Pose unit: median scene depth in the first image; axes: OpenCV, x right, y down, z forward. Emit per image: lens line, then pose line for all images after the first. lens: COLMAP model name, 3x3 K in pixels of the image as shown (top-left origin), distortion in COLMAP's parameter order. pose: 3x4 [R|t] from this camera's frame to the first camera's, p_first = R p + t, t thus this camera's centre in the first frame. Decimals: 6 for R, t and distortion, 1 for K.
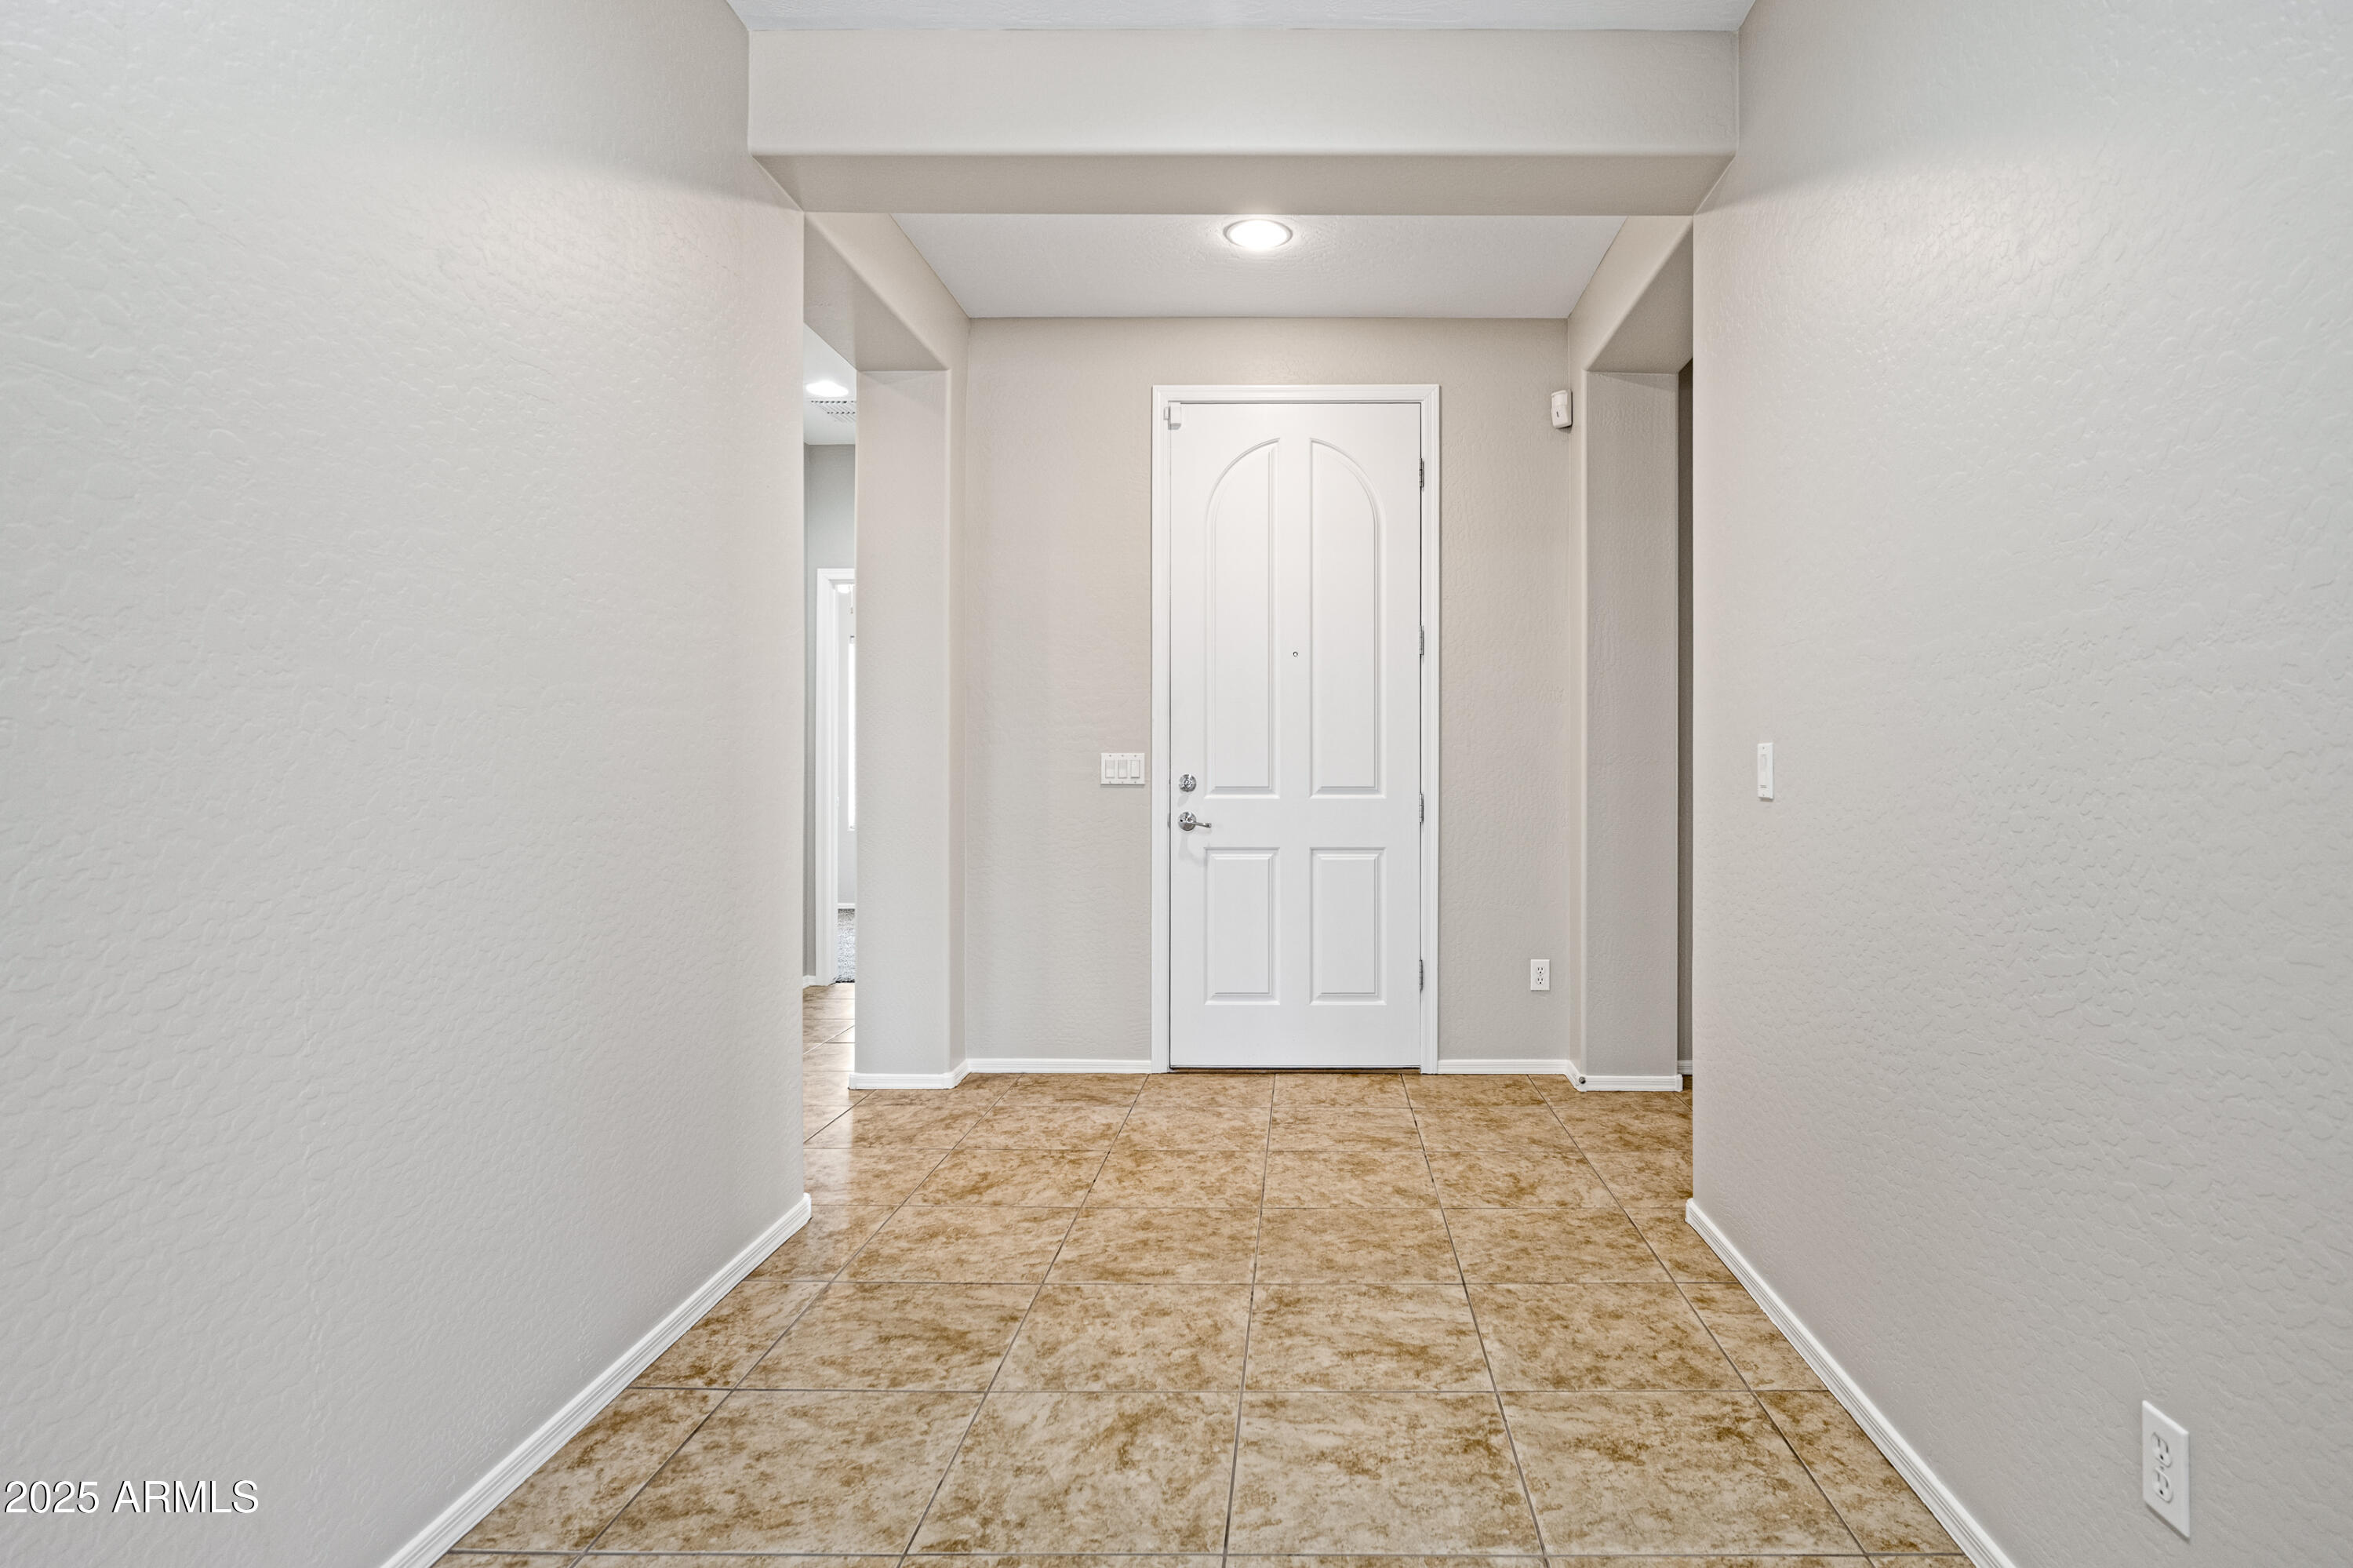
lens RADIAL K [[1163.2, 0, 1192.0], [0, 1163.2, 778.9], [0, 0, 1]] dist [-0.001873, 0.000030]
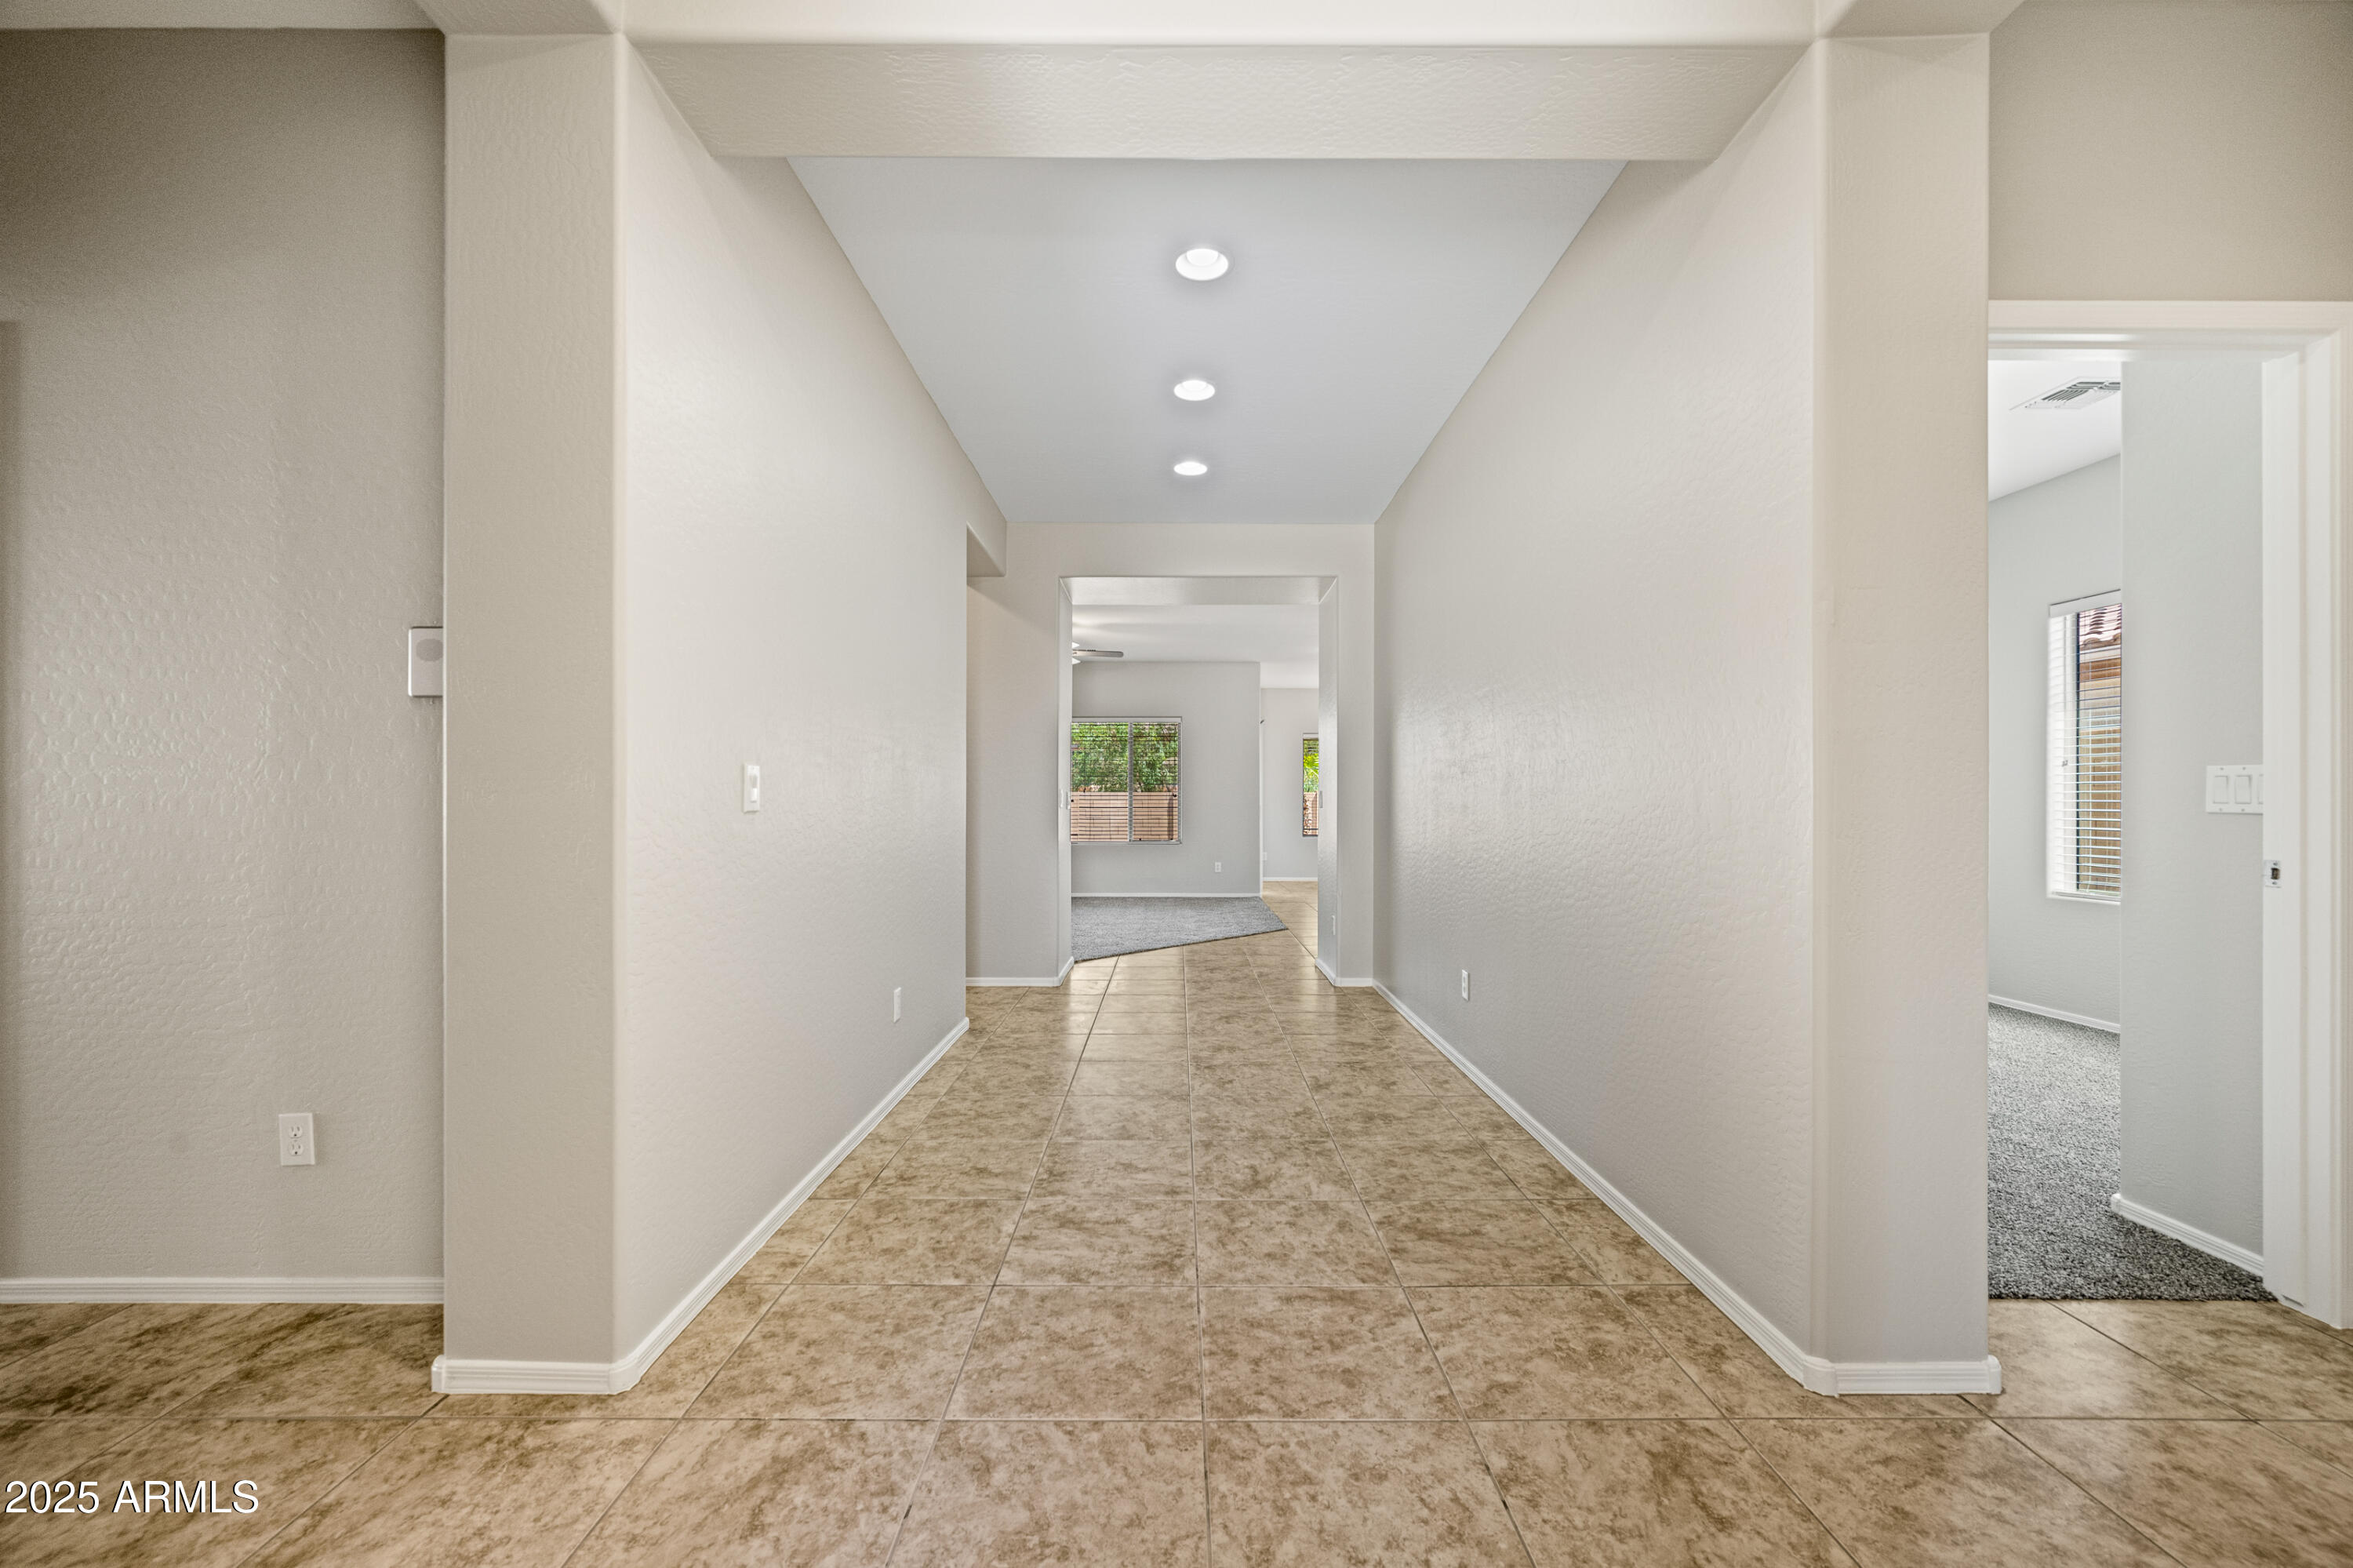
lens RADIAL K [[936.8, 0, 1178.3], [0, 936.8, 792.3], [0, 0, 1]] dist [0.000082, -0.000005]
pose [[-0.995001, -0.002515, -0.099832, 0.165184], [-0.002267, 0.999994, -0.002591, -0.001230], [0.099838, -0.002352, -0.995001, 1.958473]]
